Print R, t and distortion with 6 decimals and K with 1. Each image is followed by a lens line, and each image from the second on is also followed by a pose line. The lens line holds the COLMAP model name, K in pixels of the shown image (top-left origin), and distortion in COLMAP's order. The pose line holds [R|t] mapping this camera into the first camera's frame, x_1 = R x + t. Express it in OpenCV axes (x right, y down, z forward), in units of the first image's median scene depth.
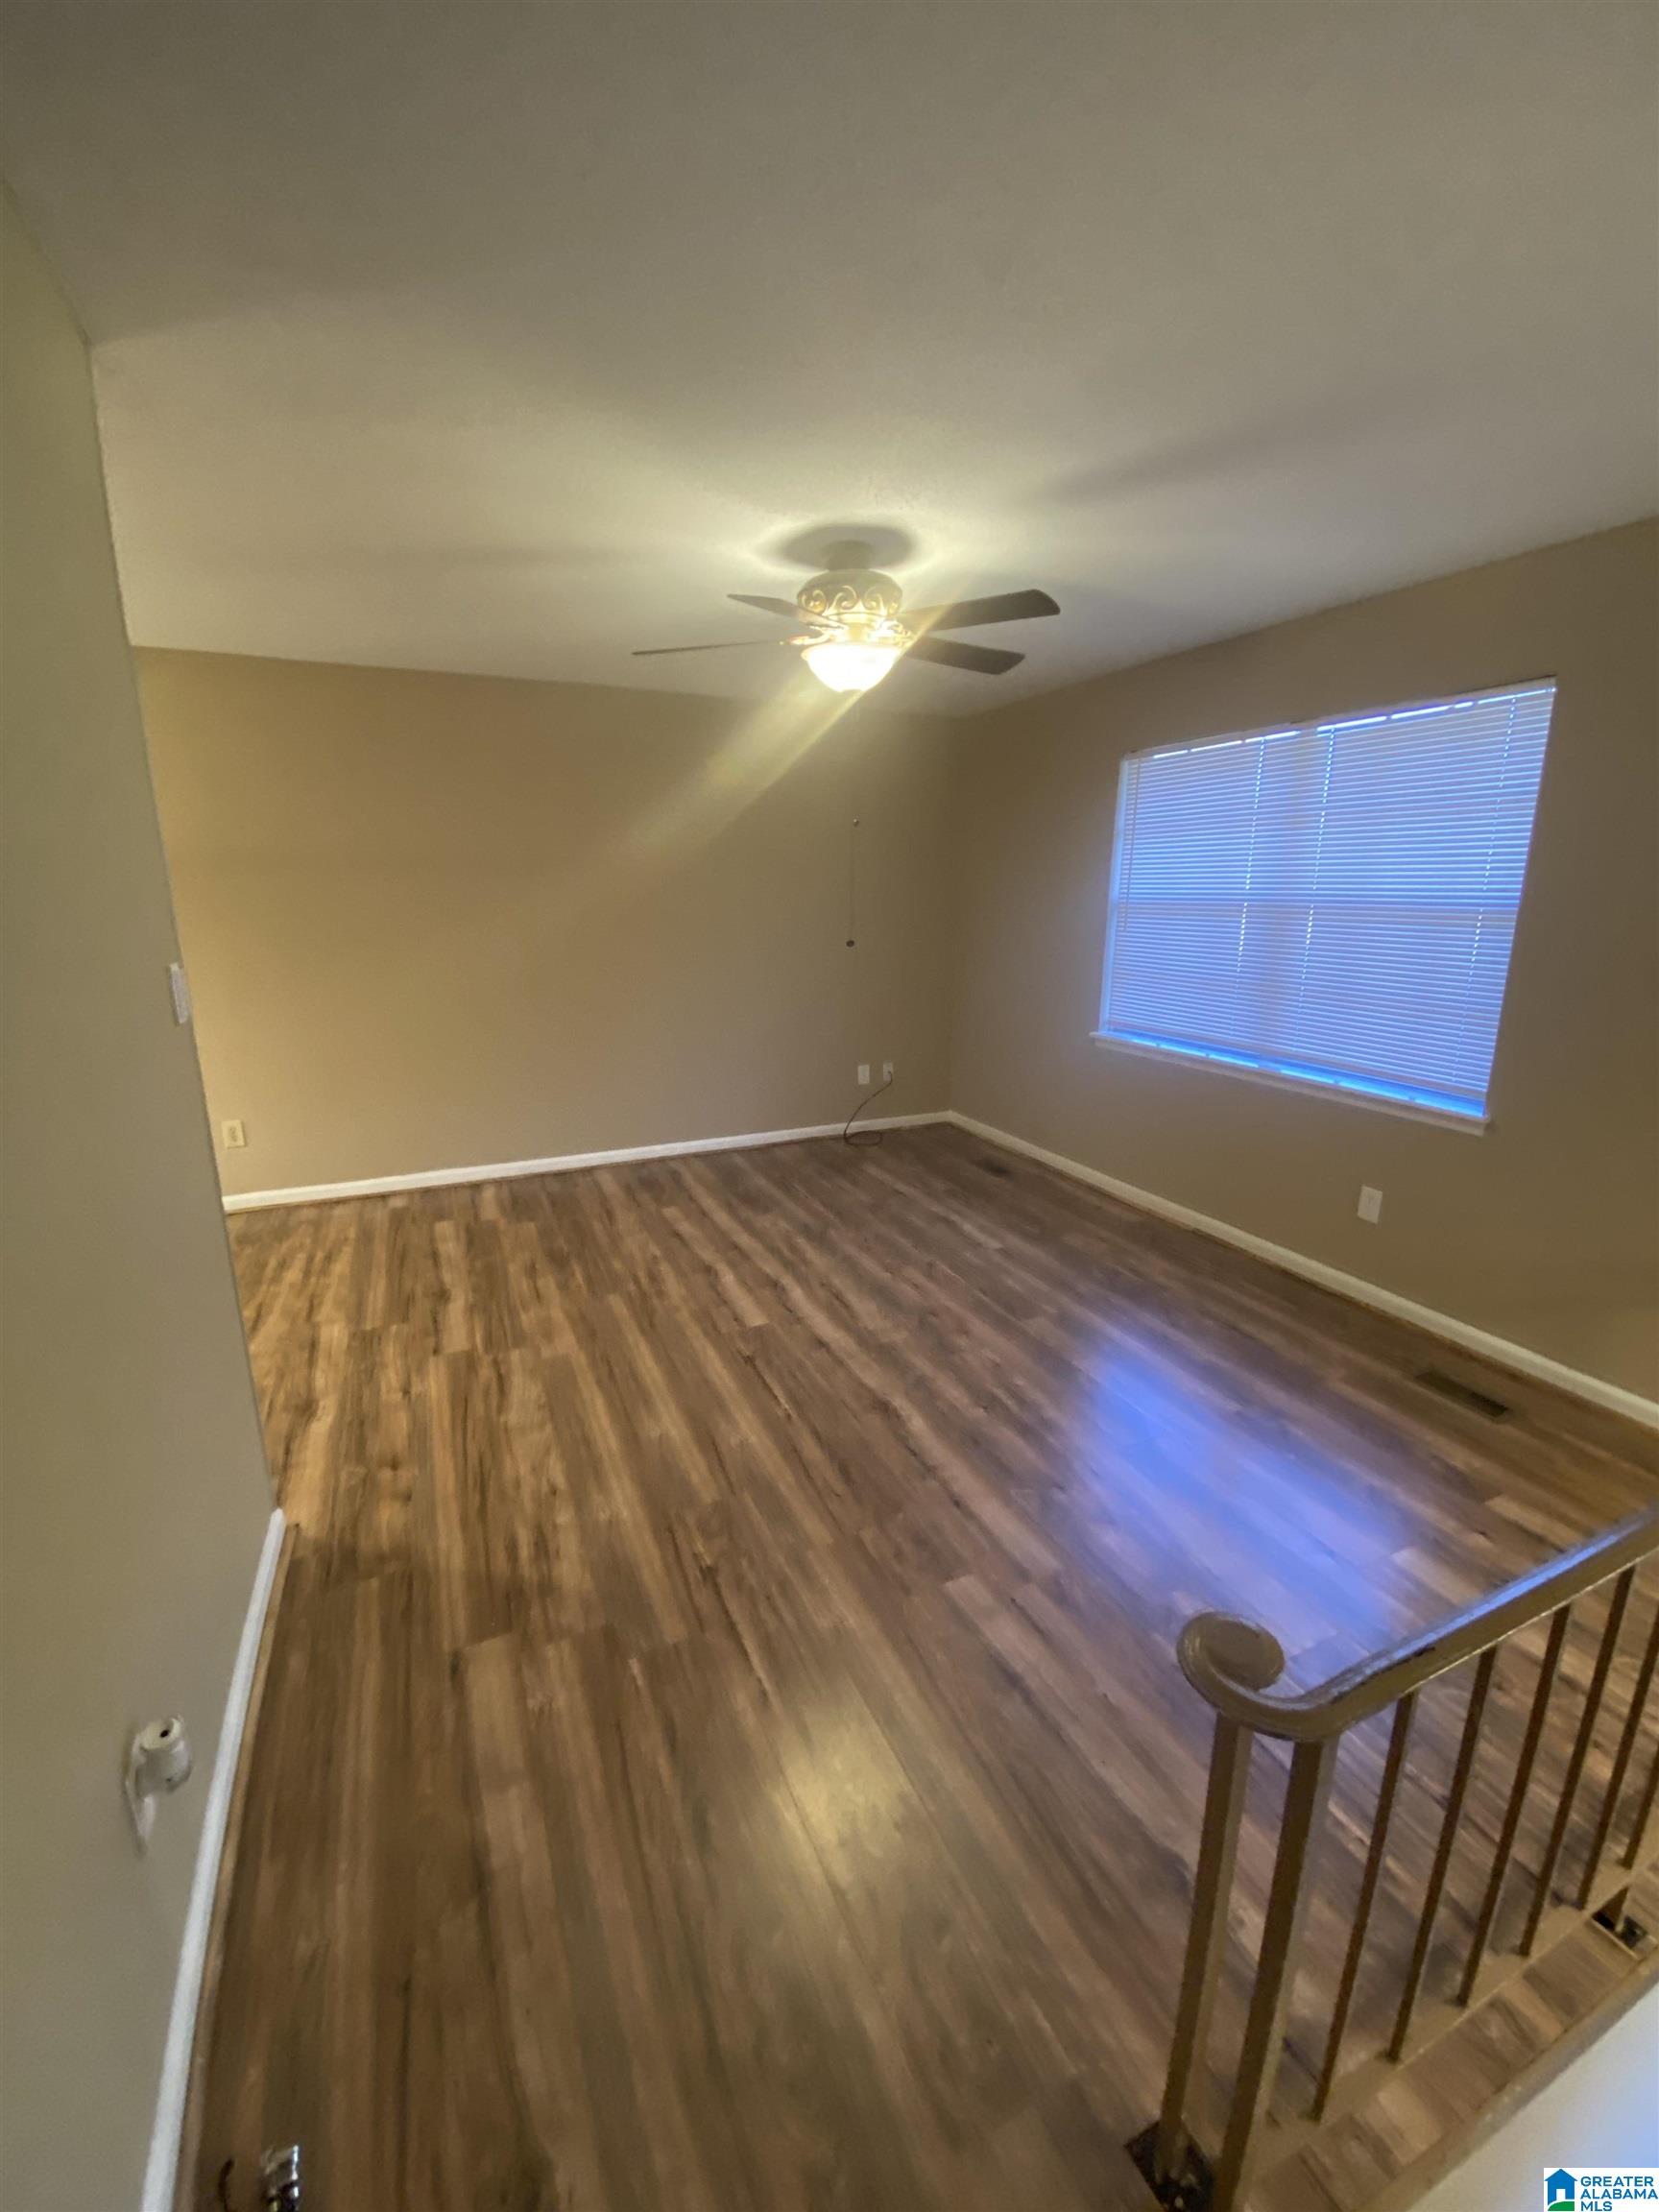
lens RADIAL K [[911.6, 0, 840.2], [0, 911.6, 1106.6], [0, 0, 1]] dist [0.026025, -0.019199]
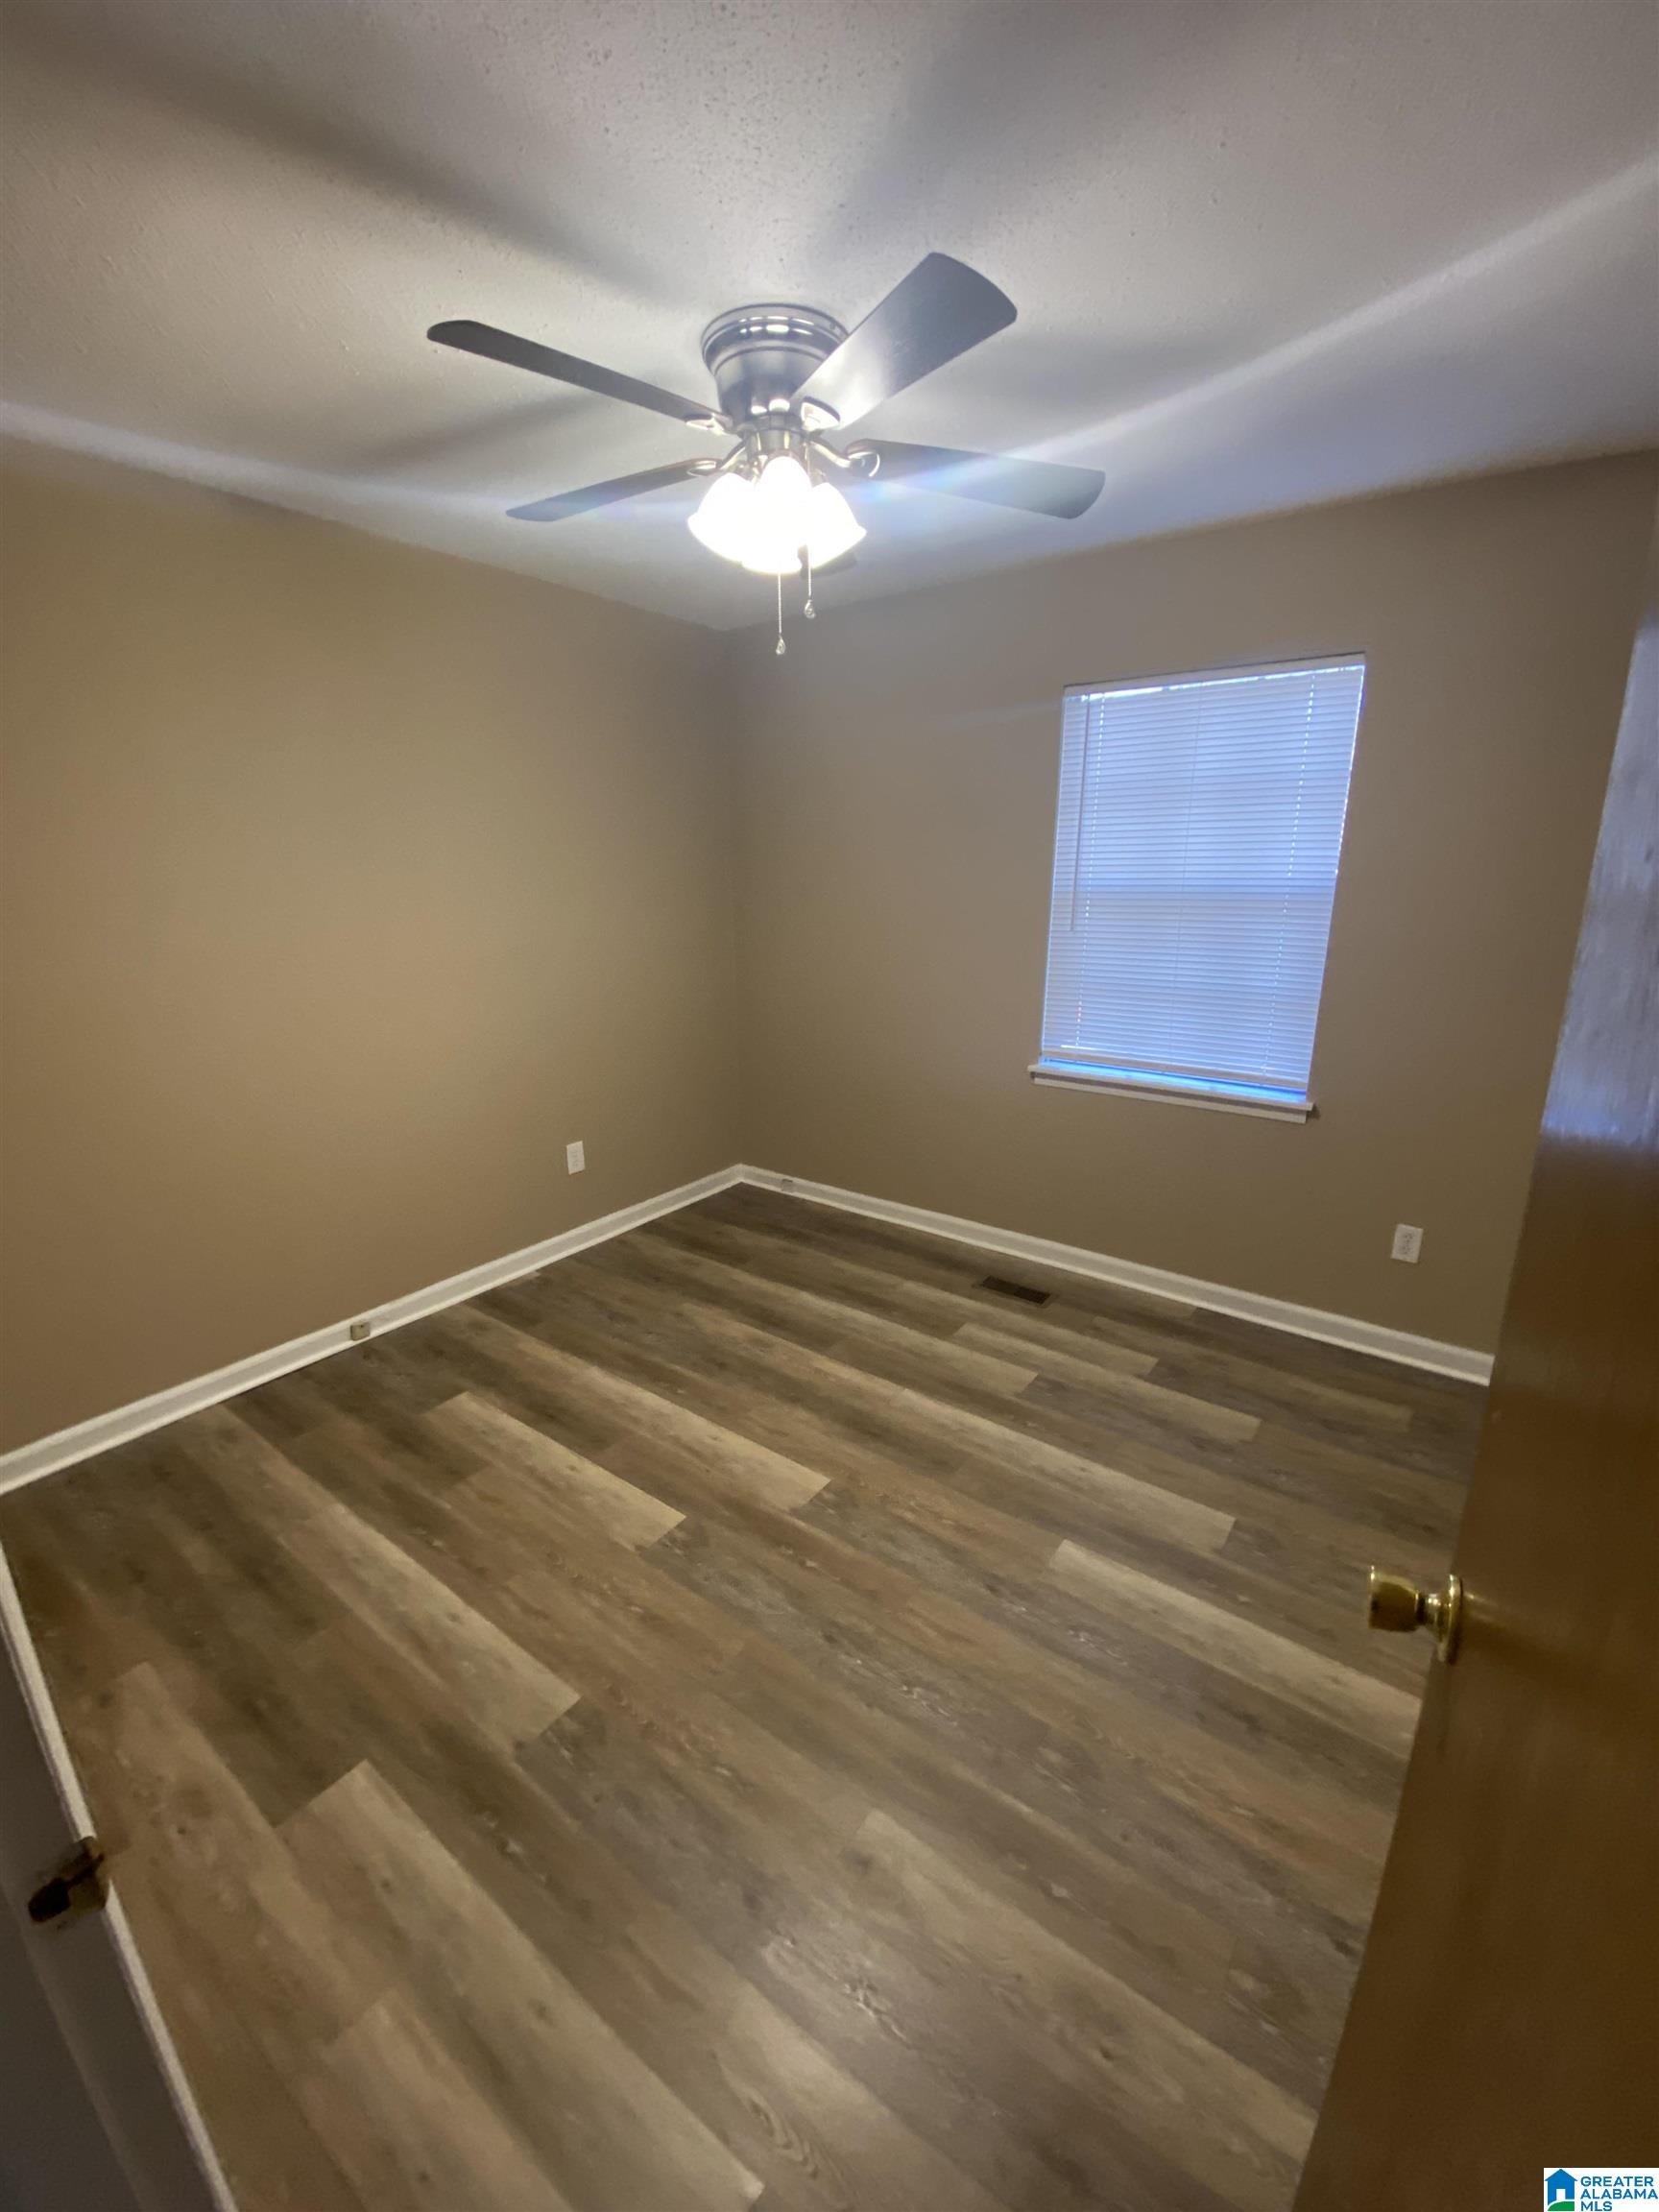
lens RADIAL K [[911.6, 0, 840.2], [0, 911.6, 1106.6], [0, 0, 1]] dist [0.026025, -0.019199]
pose [[0.866675, -0.126528, 0.482560, -0.215686], [0.117364, 0.991865, 0.049283, -0.096489], [-0.484870, 0.013922, 0.874475, 0.390036]]
